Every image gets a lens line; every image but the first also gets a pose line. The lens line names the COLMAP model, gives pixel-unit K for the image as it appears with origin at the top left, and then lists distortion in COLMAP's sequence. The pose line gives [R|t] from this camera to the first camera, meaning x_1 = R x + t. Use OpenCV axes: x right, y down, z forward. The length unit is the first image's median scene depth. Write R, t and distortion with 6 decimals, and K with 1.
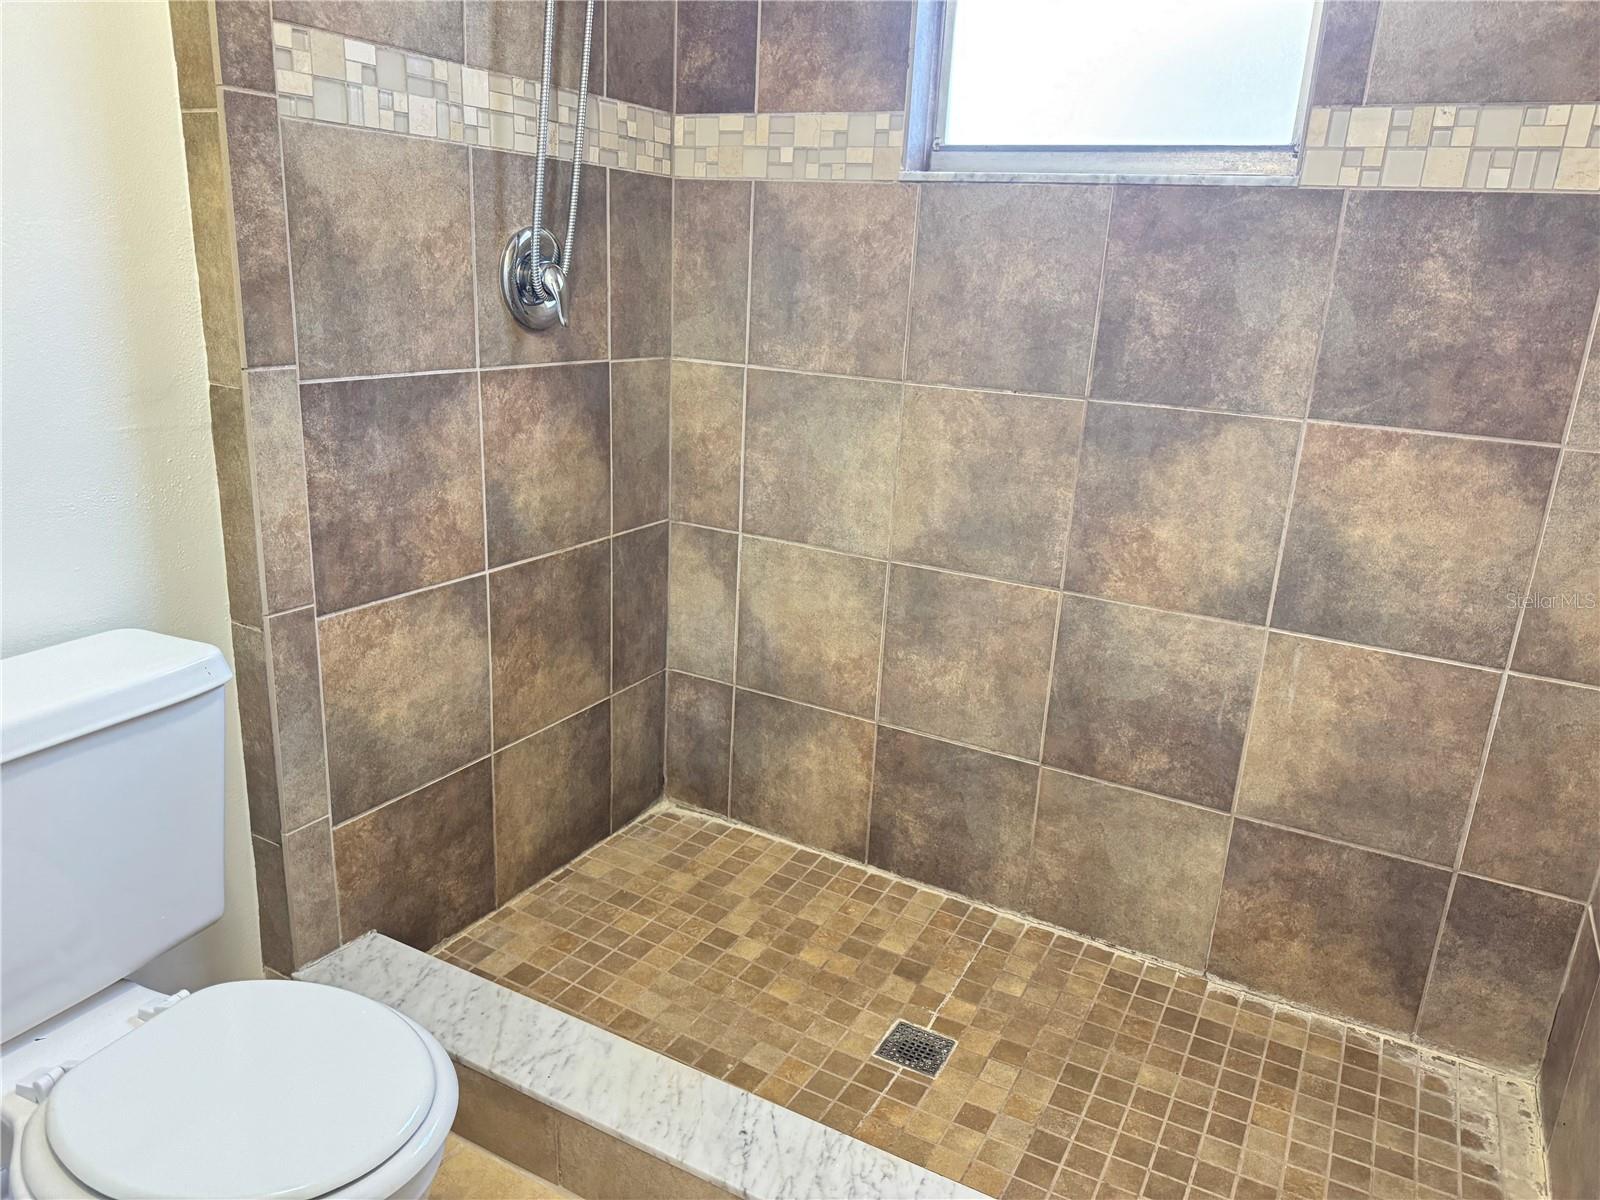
lens RADIAL K [[1123.6, 0, 807.5], [0, 1123.6, 613.6], [0, 0, 1]] dist [0.051062, -0.060050]
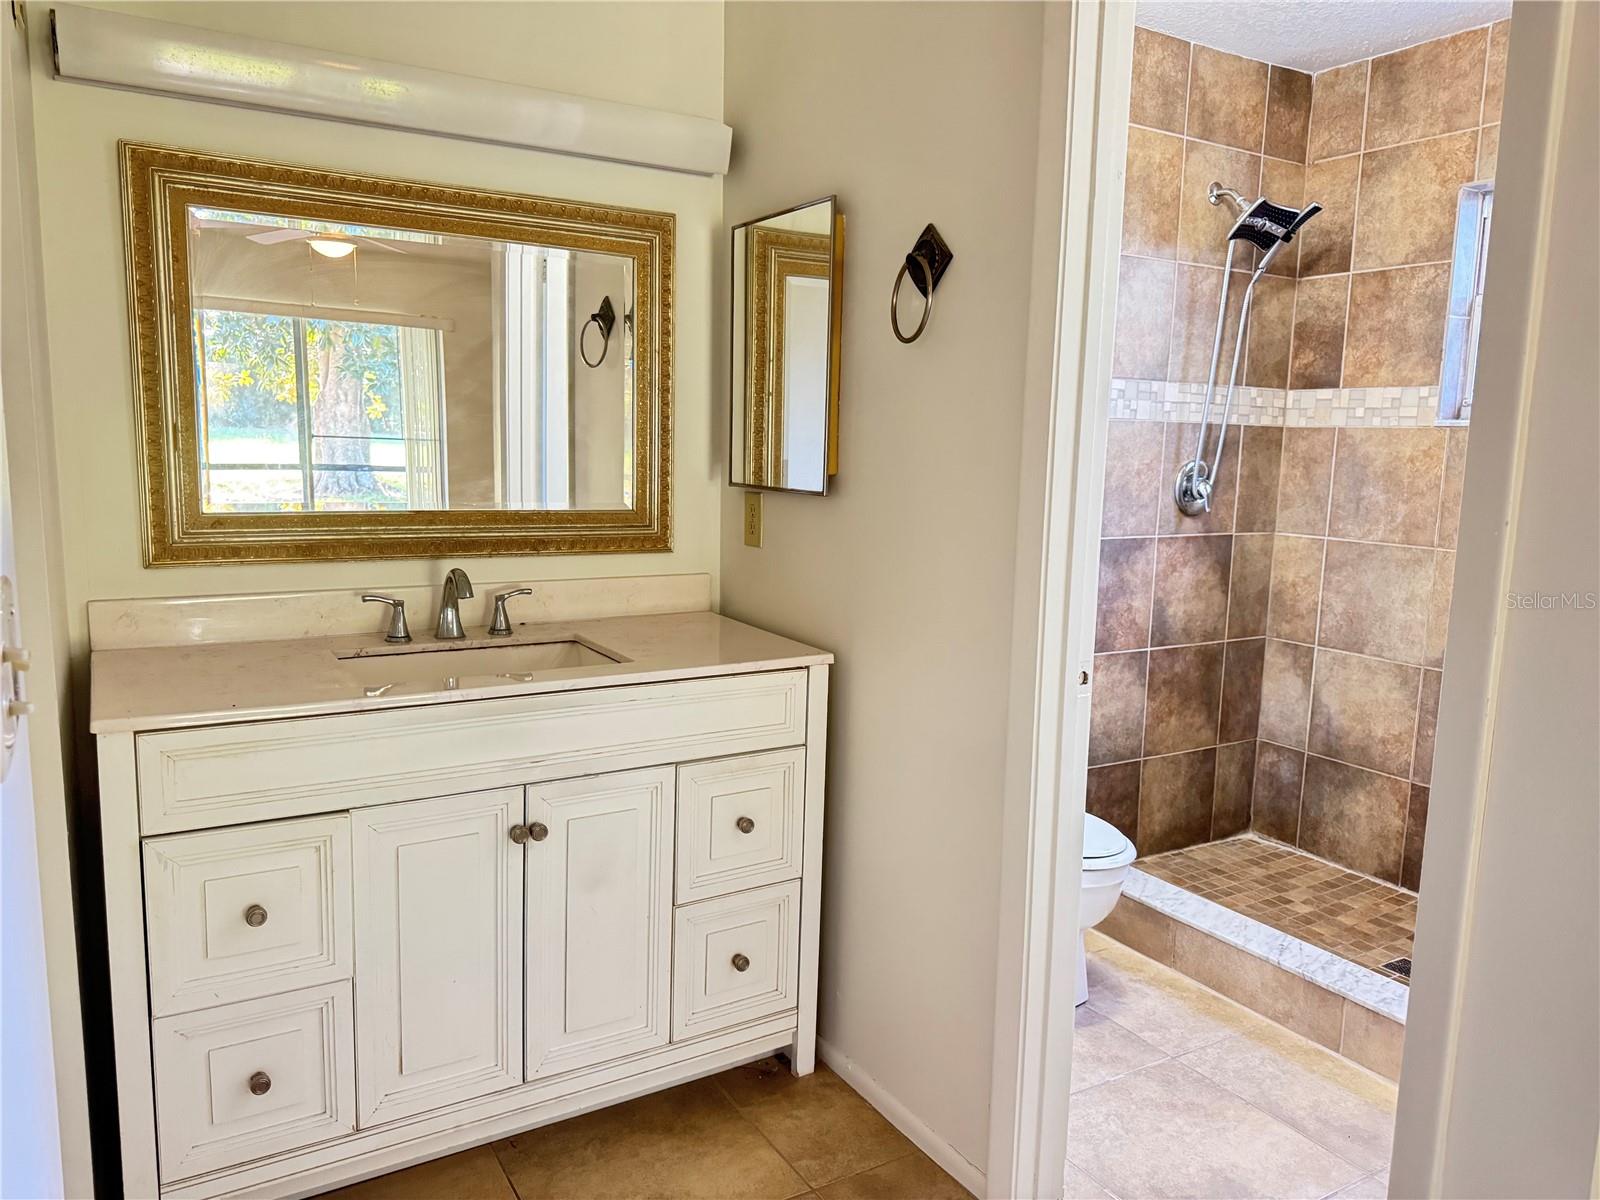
lens RADIAL K [[1123.6, 0, 807.1], [0, 1123.6, 600.3], [0, 0, 1]] dist [0.051062, -0.060050]
pose [[0.863299, 0.041441, -0.502988, 0.131366], [-0.132257, 0.980370, -0.146225, 0.210312], [0.487055, 0.192760, 0.851834, -0.748161]]
